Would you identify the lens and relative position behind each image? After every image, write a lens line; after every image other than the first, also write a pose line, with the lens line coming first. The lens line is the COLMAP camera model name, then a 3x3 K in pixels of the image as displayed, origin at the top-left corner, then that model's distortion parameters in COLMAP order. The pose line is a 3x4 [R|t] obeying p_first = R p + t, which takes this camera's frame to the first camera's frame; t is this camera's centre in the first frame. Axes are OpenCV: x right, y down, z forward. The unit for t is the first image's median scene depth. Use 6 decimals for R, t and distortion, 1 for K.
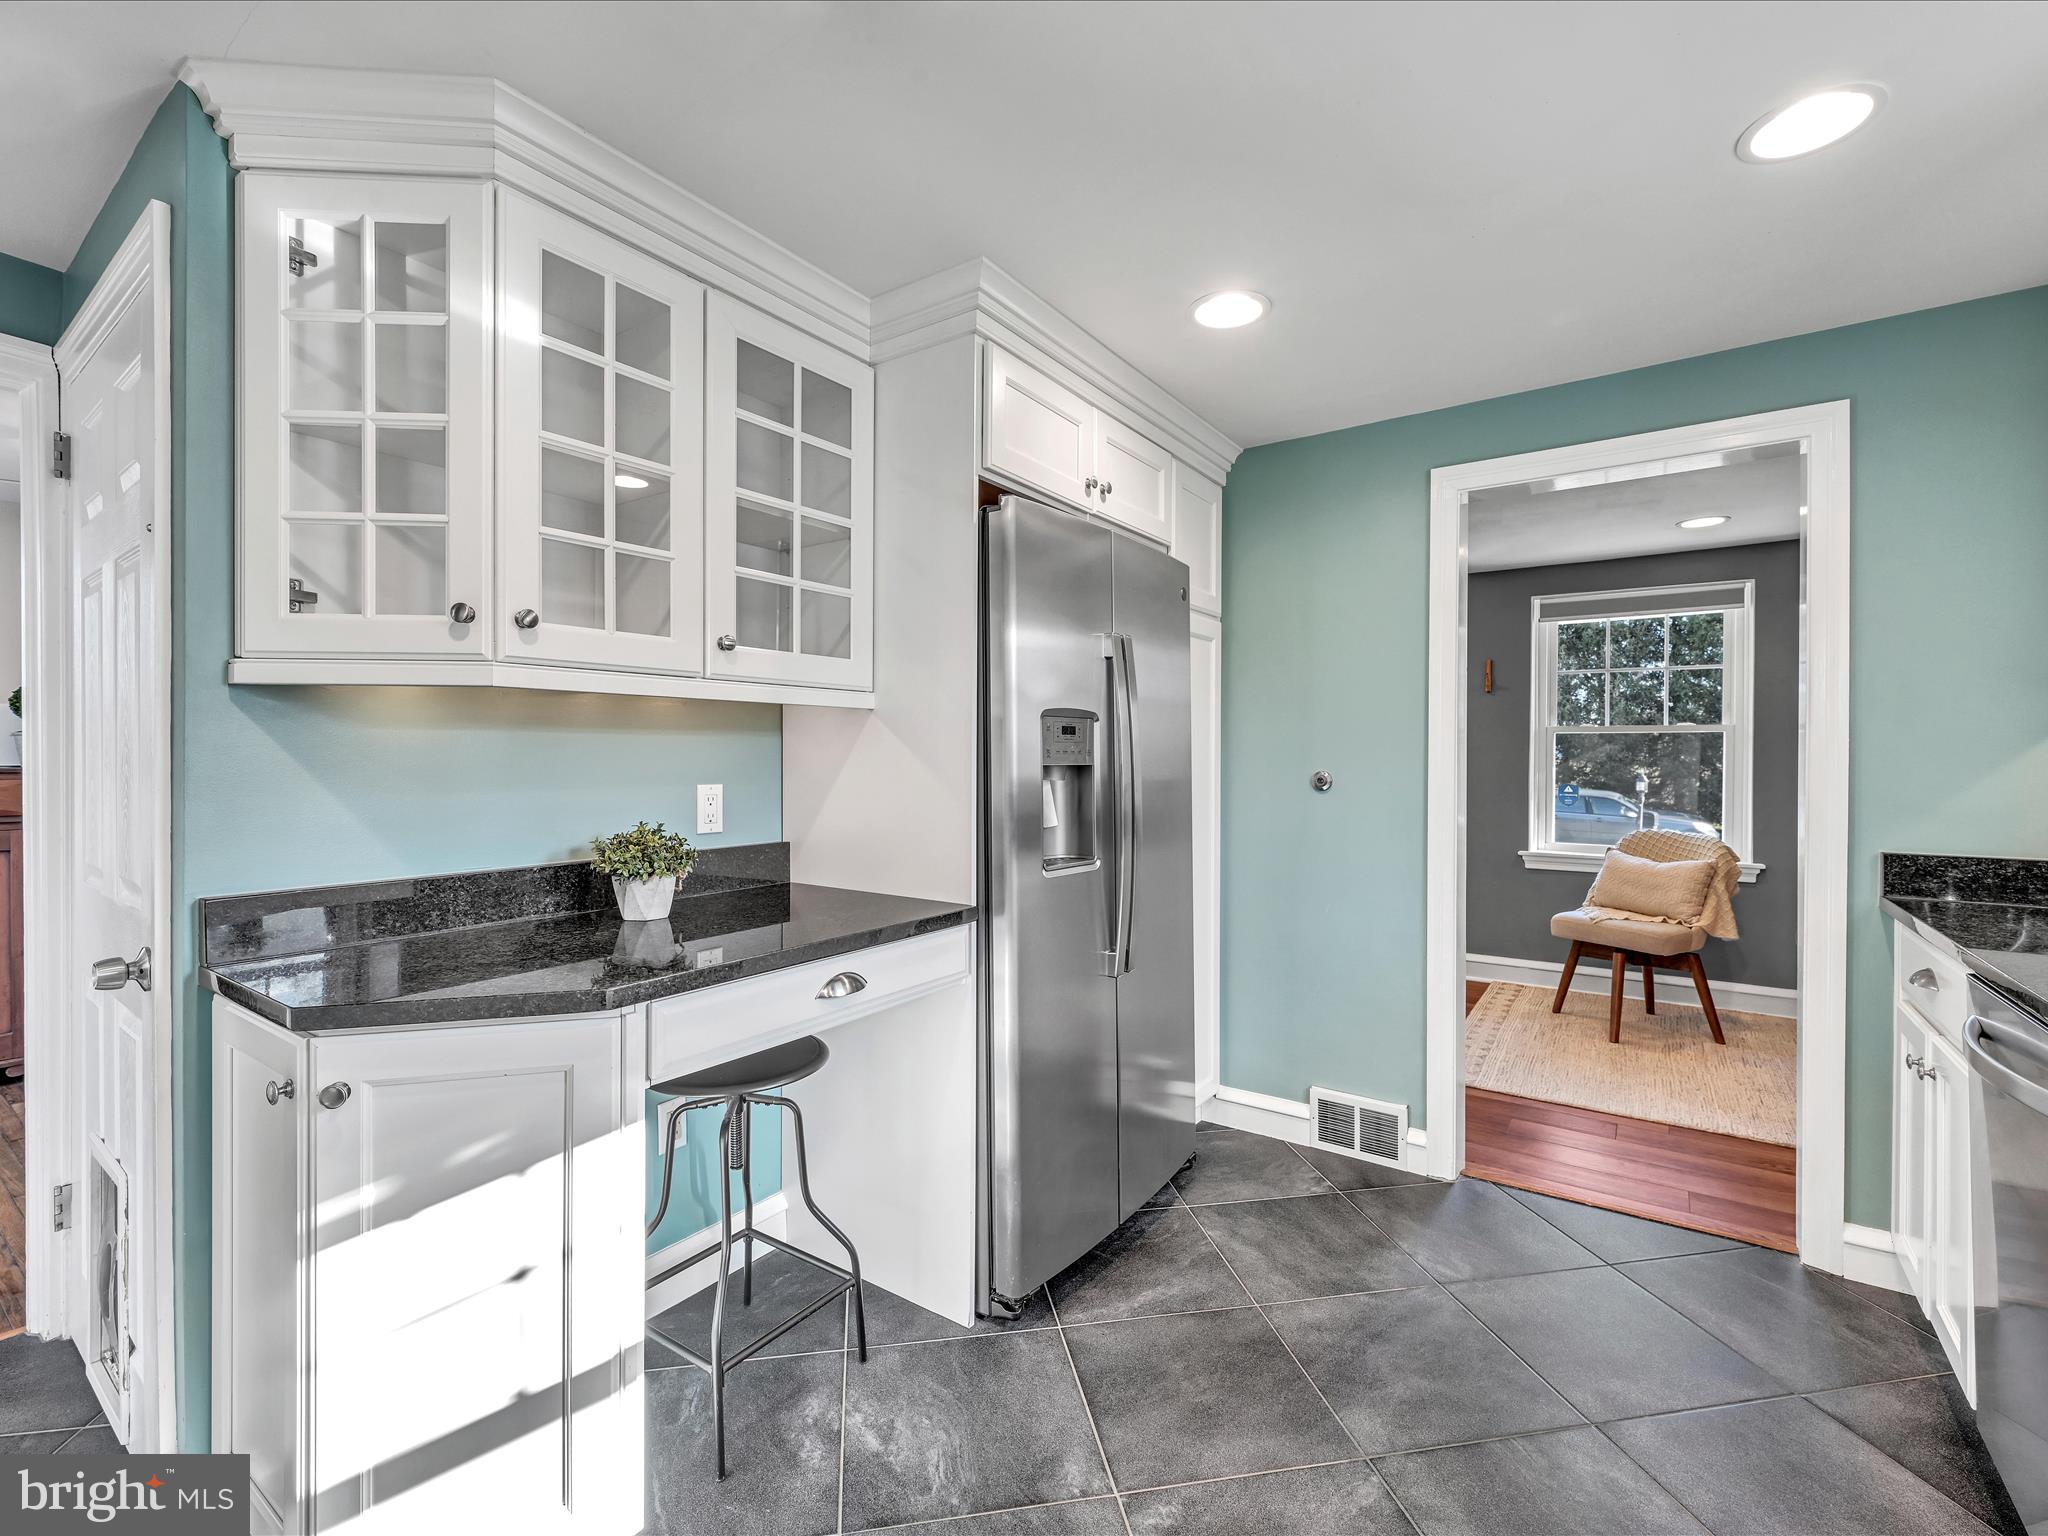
lens RADIAL K [[917.9, 0, 1028.1], [0, 917.9, 766.9], [0, 0, 1]] dist [-0.001463, 0.000033]
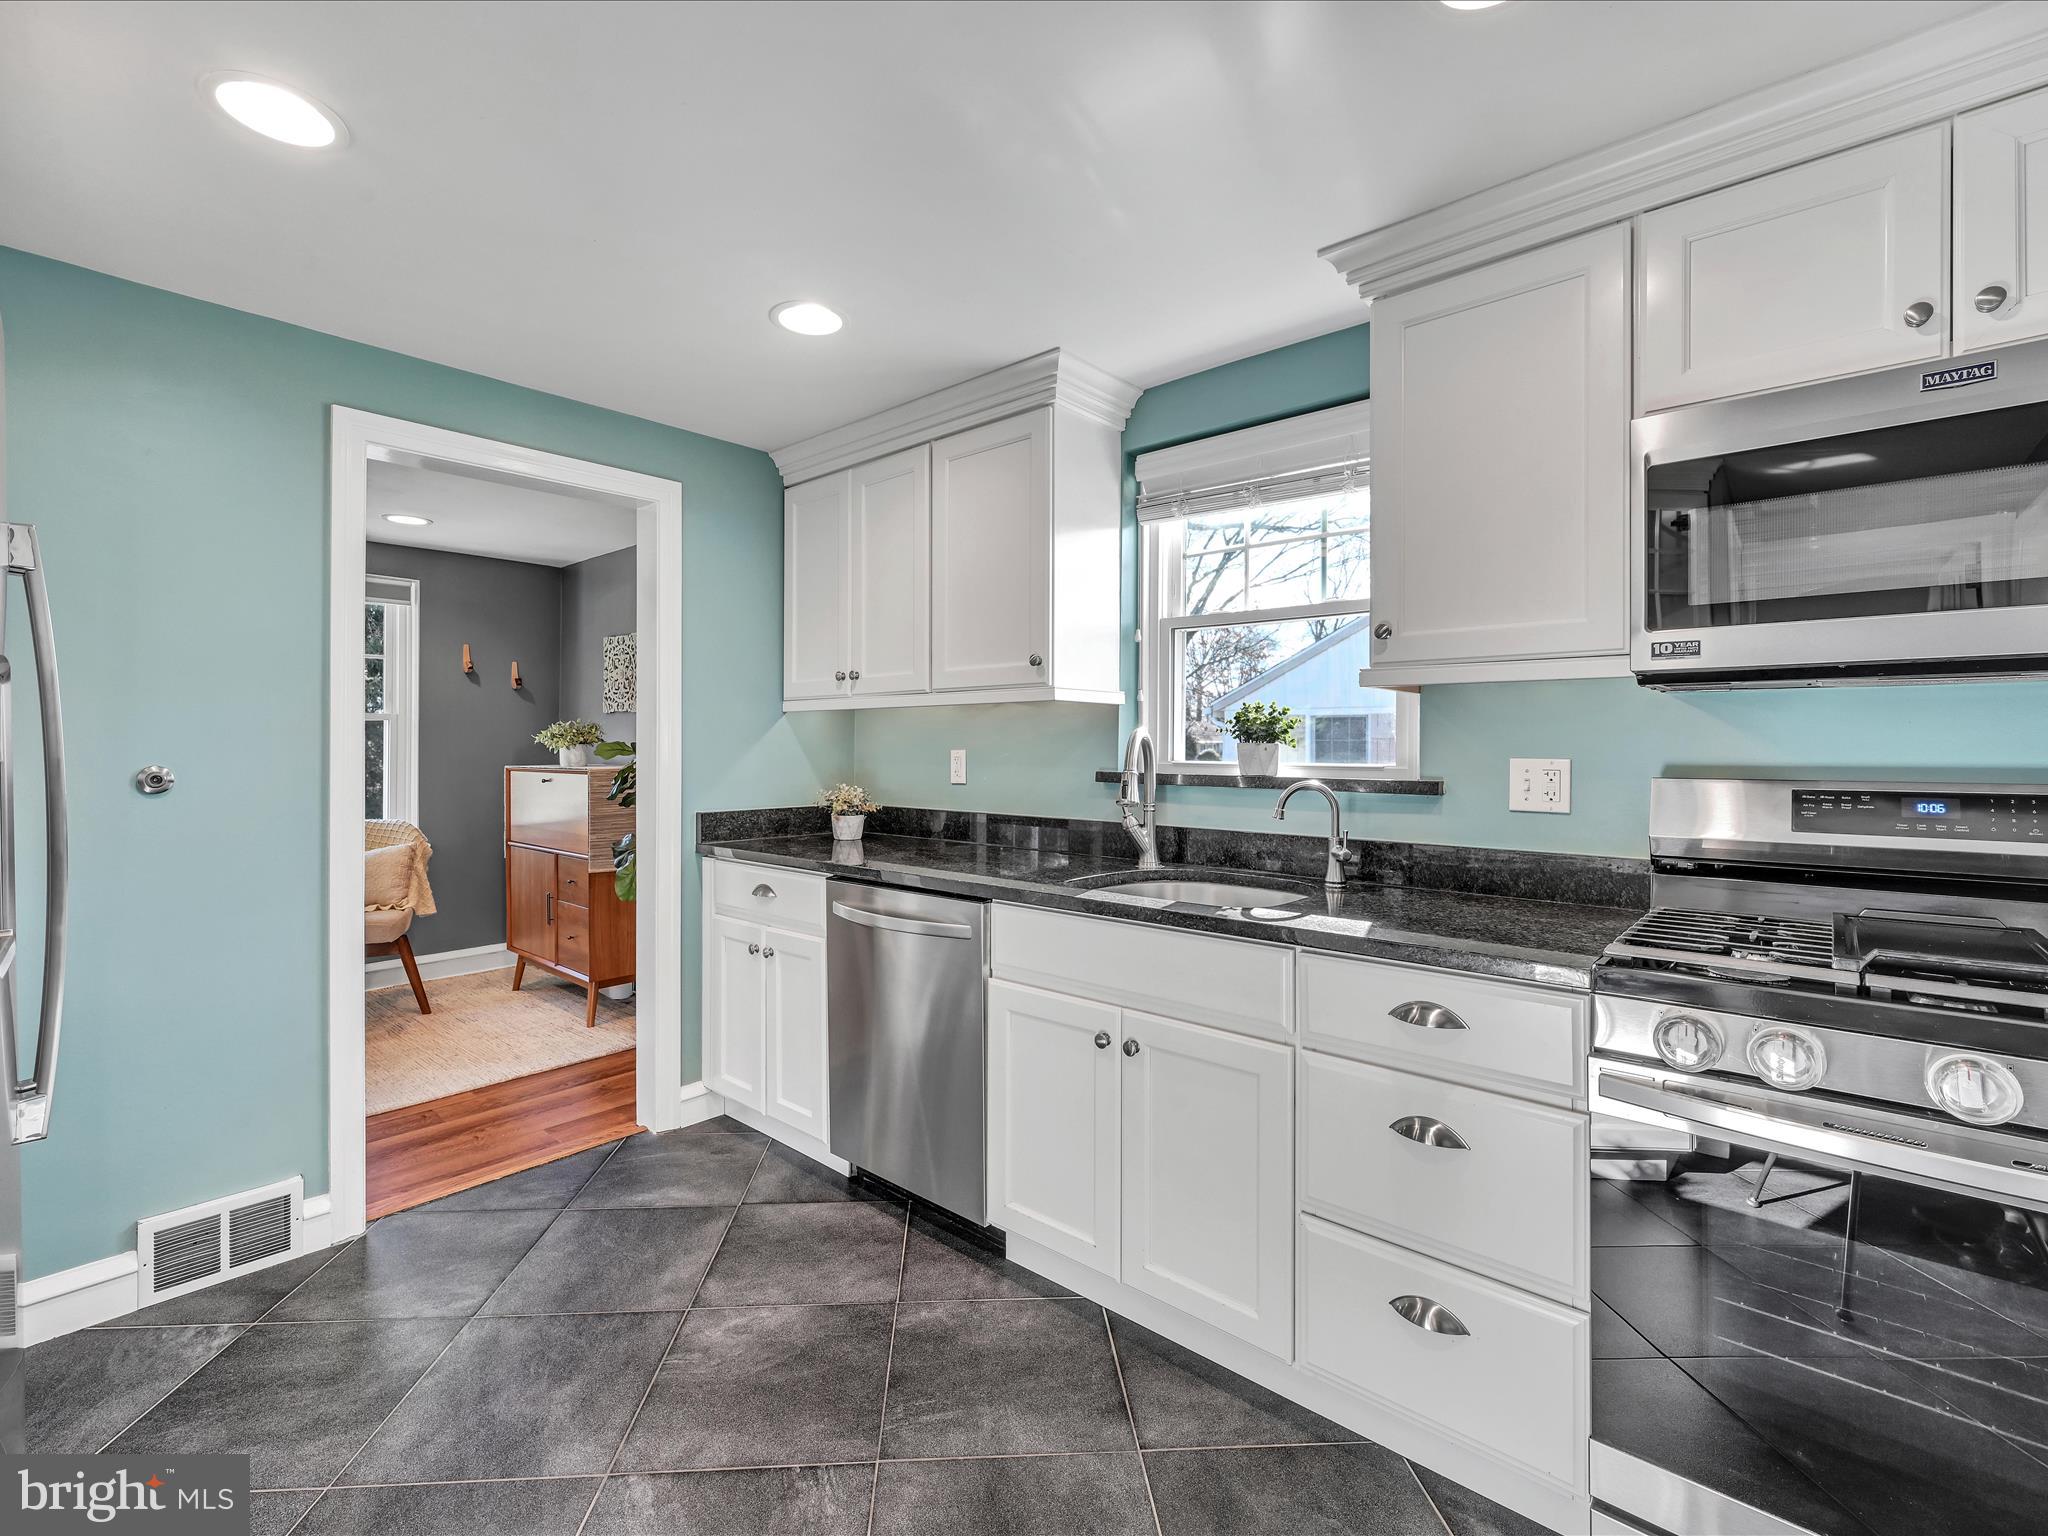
lens RADIAL K [[915.9, 0, 1019.3], [0, 915.9, 751.7], [0, 0, 1]] dist [-0.001491, -0.000151]
pose [[0.118714, -0.012739, 0.992847, -0.346929], [0.014749, 0.999830, 0.011066, -0.006903], [-0.992819, 0.013330, 0.118882, 0.294948]]
